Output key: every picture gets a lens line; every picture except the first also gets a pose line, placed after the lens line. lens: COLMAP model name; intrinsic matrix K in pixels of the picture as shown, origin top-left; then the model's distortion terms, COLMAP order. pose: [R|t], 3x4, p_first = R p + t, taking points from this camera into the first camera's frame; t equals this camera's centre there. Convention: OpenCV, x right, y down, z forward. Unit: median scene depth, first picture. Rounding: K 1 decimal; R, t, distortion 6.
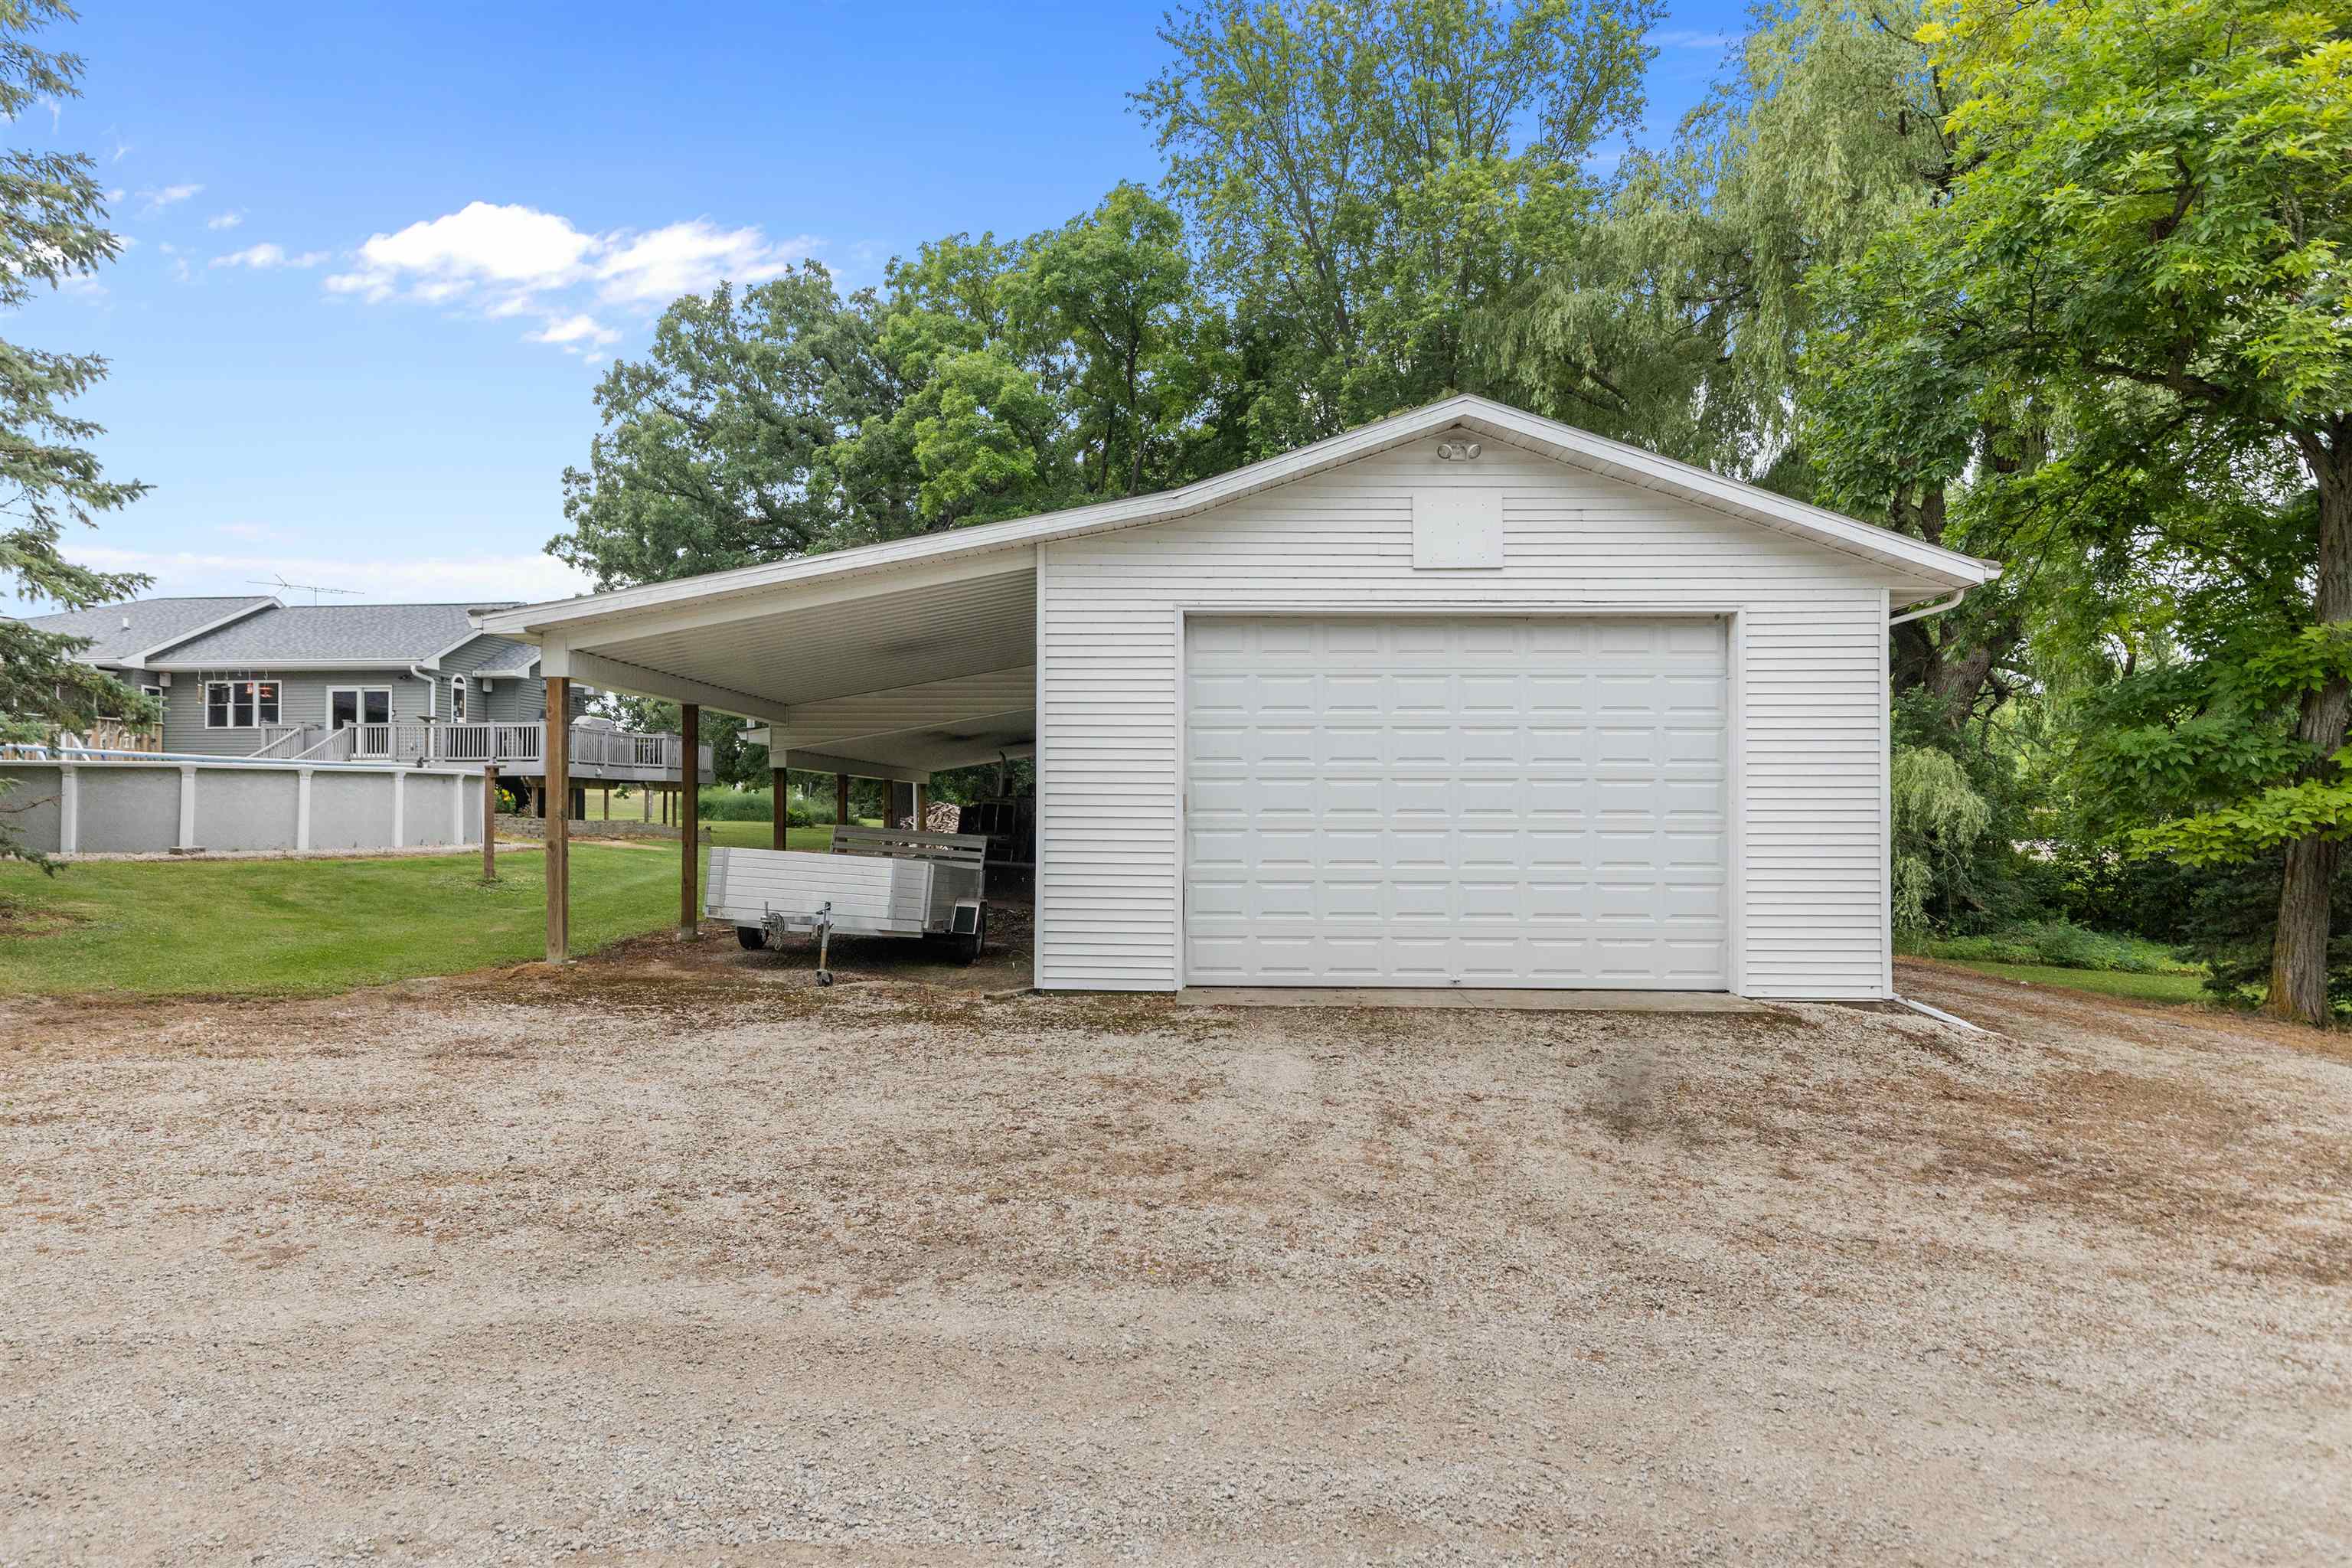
lens RADIAL K [[1262.6, 0, 1158.7], [0, 1262.6, 805.1], [0, 0, 1]] dist [0.002783, 0.000609]
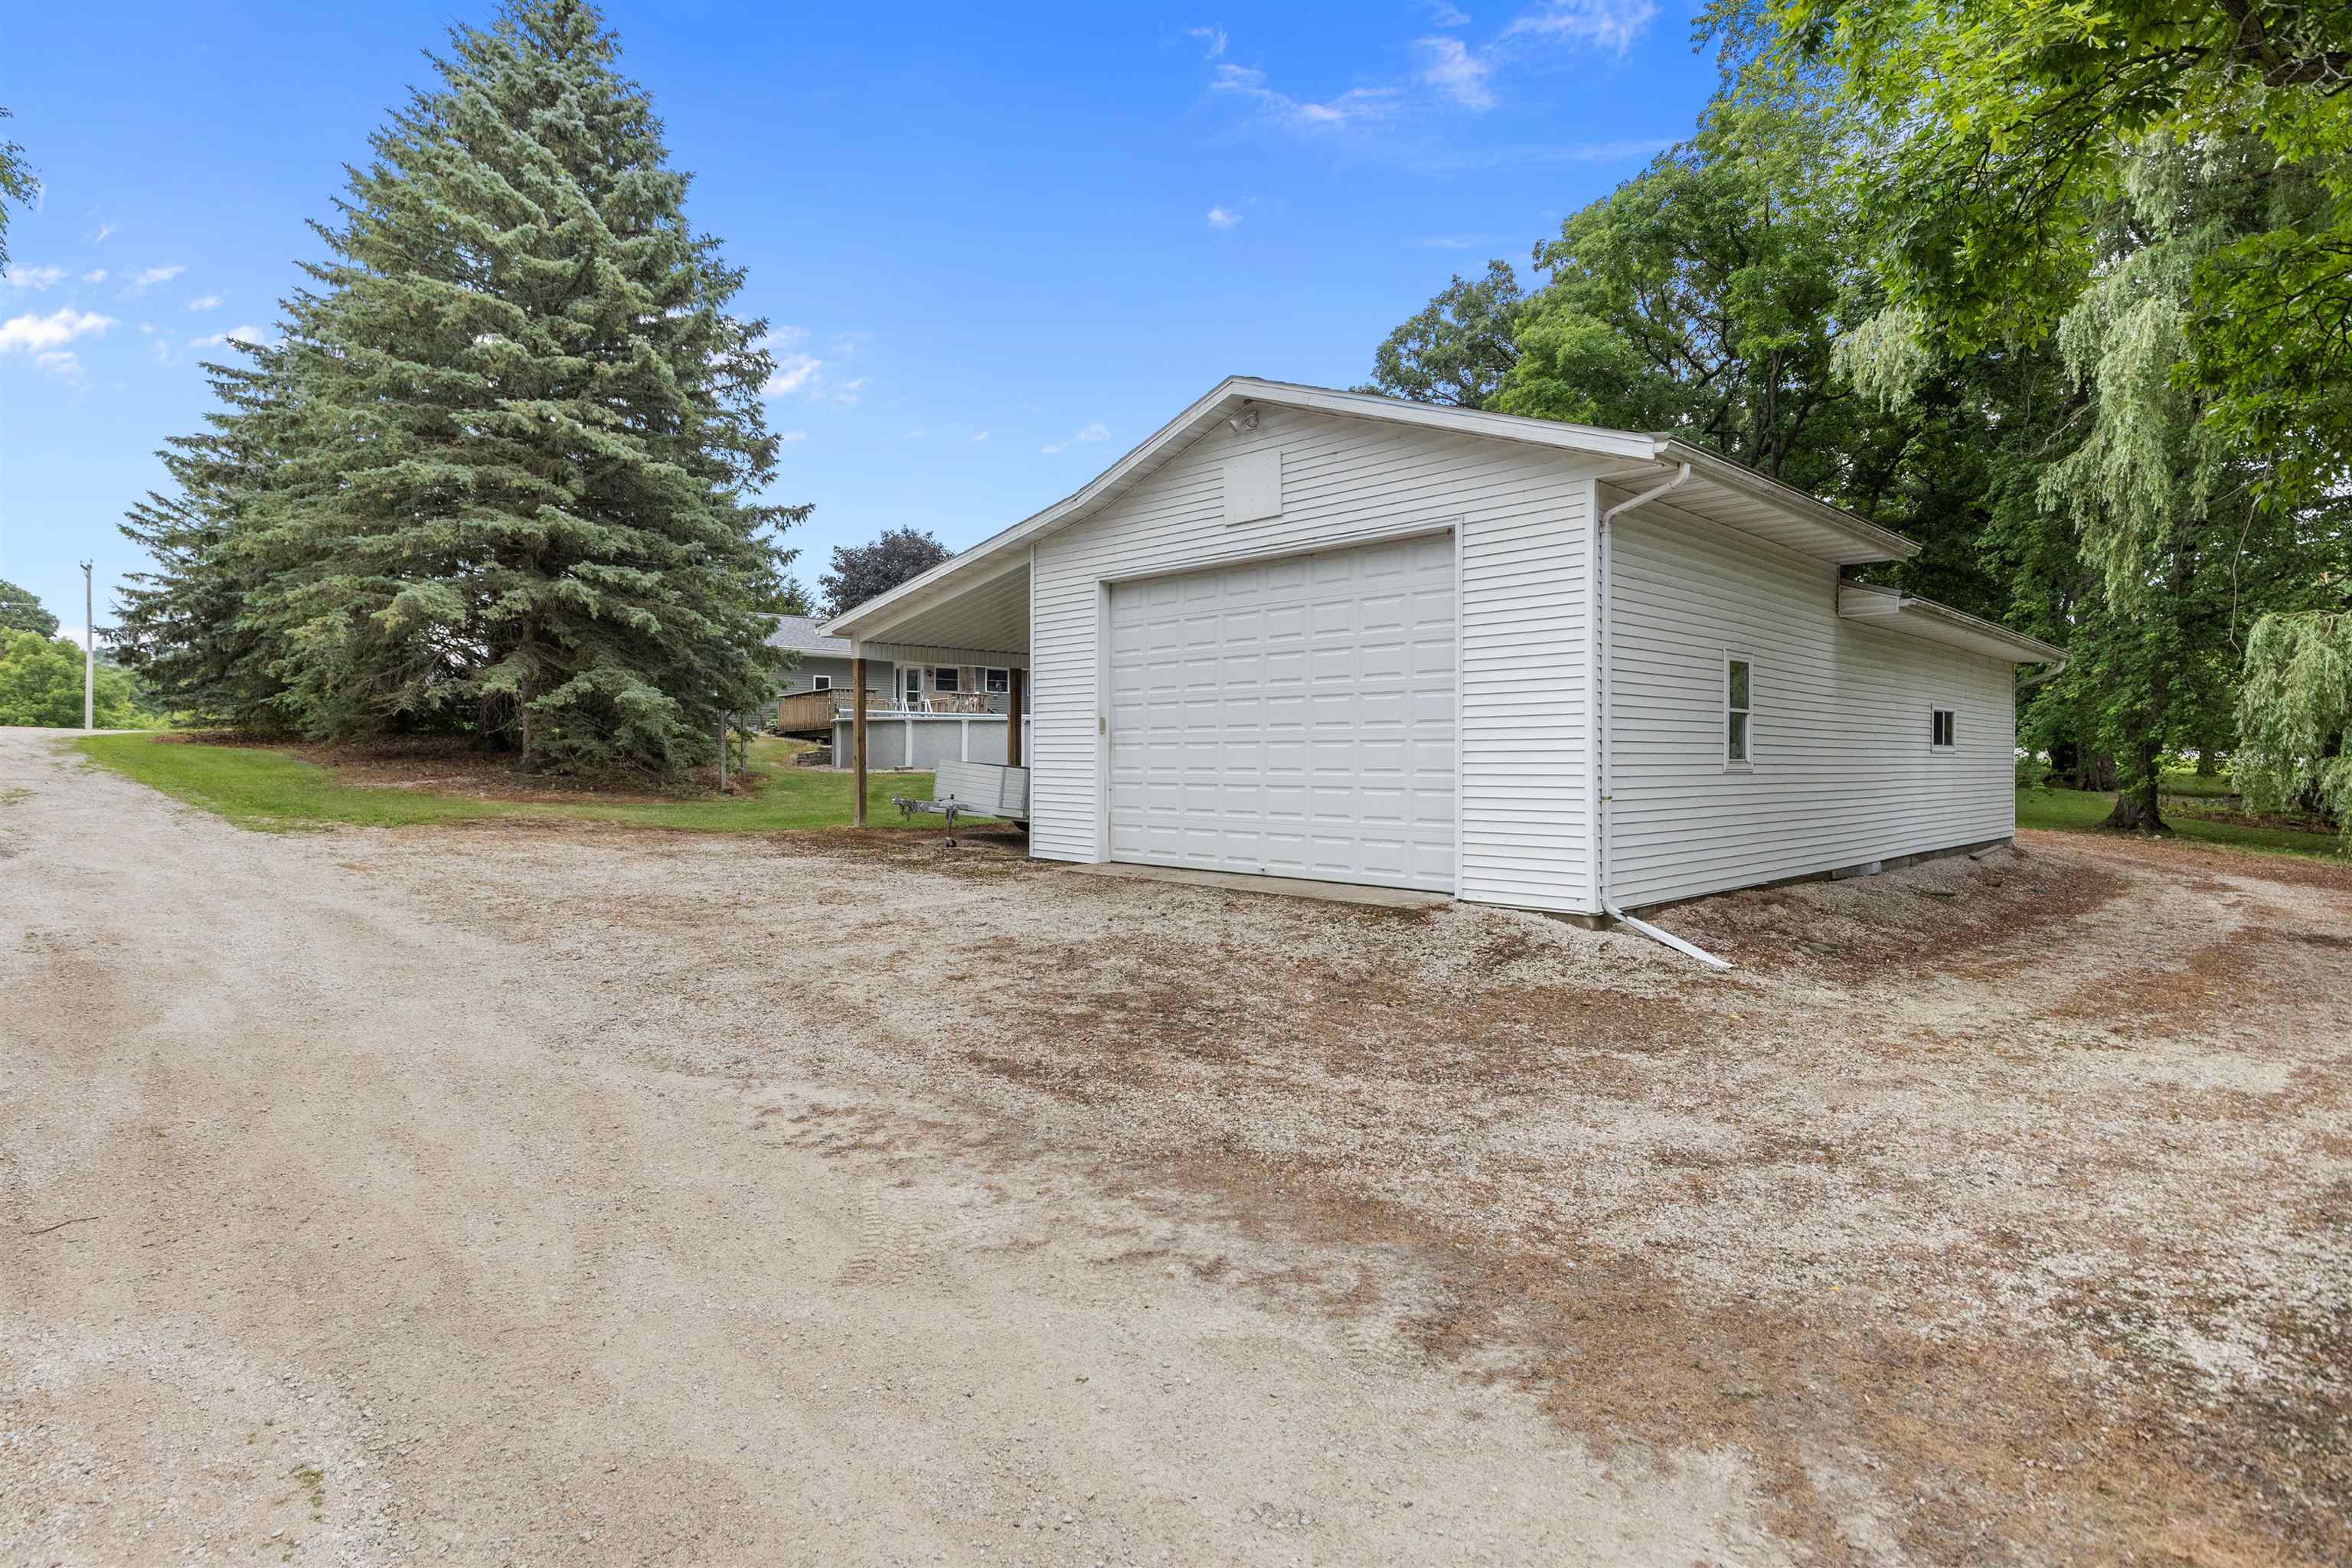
lens RADIAL K [[1187.5, 0, 1189.2], [0, 1187.5, 764.2], [0, 0, 1]] dist [-0.004604, -0.000112]
pose [[0.722653, 0.000331, -0.691211, 0.328136], [0.006451, 0.999953, 0.007224, 0.011167], [0.691181, -0.009680, 0.722617, 0.051294]]
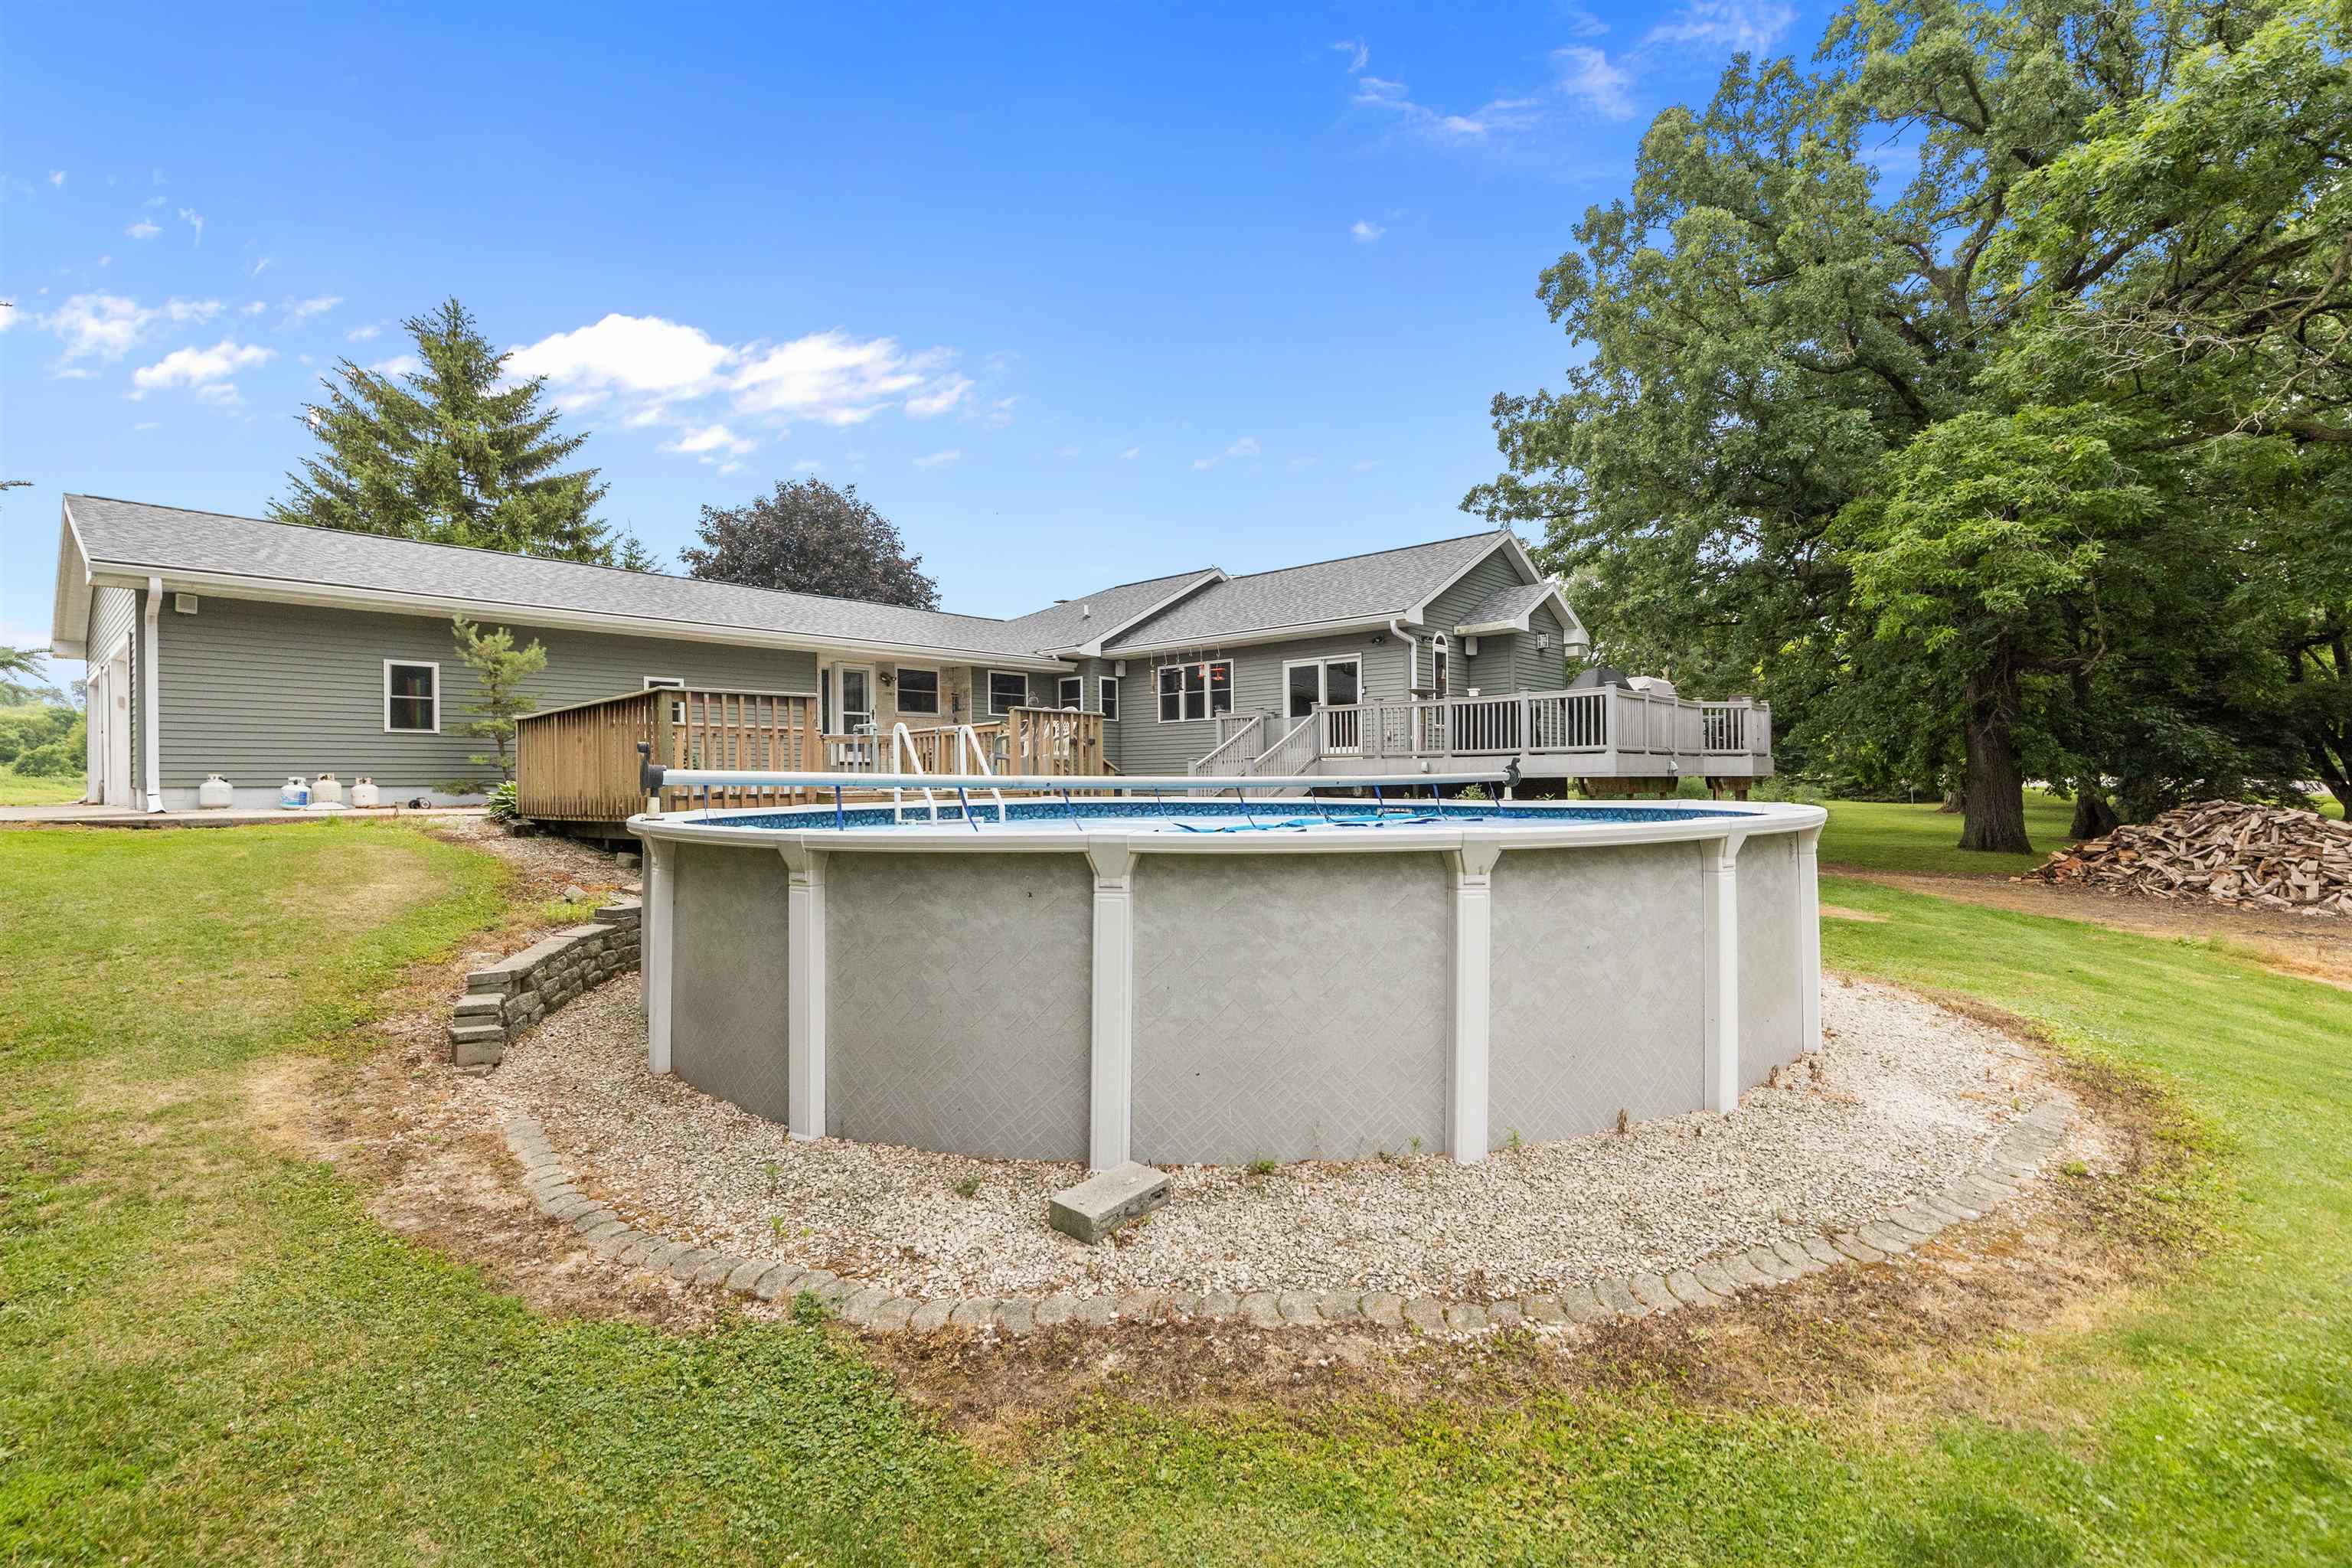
lens RADIAL K [[1085.6, 0, 1172.8], [0, 1085.6, 777.6], [0, 0, 1]] dist [0.001216, 0.000025]
pose [[0.806099, -0.013382, -0.591629, -0.323697], [0.015645, 0.999877, -0.001299, -0.023590], [0.591574, -0.008209, 0.806209, 0.429125]]
